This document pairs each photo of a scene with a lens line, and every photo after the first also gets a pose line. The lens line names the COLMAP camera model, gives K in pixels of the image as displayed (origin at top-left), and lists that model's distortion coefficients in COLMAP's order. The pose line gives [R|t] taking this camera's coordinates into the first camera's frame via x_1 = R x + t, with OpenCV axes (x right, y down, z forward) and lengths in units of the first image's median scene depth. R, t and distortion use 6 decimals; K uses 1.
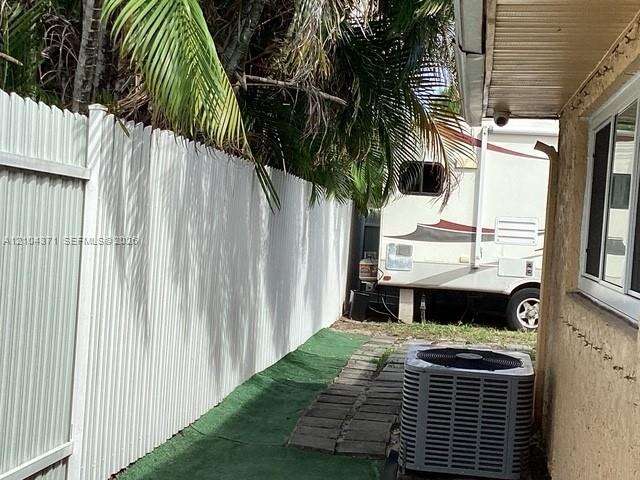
lens RADIAL K [[1144.0, 0, 320.0], [0, 1144.0, 240.0], [0, 0, 1]] dist [0.028837, 0.000000]
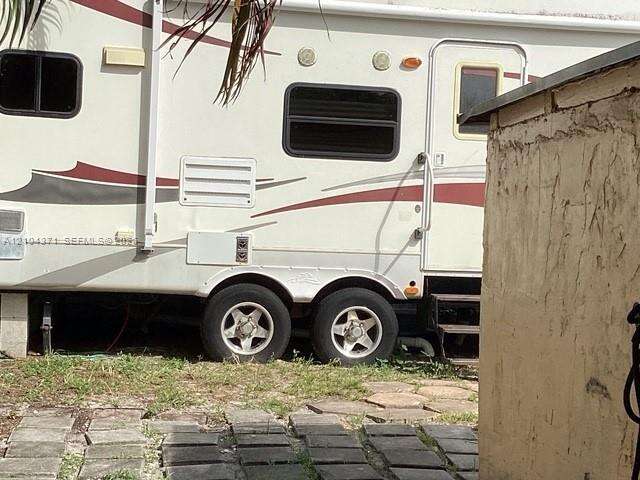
lens RADIAL K [[1144.0, 0, 319.8], [0, 1144.0, 240.1], [0, 0, 1]] dist [0.028837, 0.000000]
pose [[0.935317, -0.028281, 0.352679, 0.021591], [0.013248, 0.998901, 0.044968, -0.004142], [-0.353563, -0.037387, 0.934663, 0.462760]]
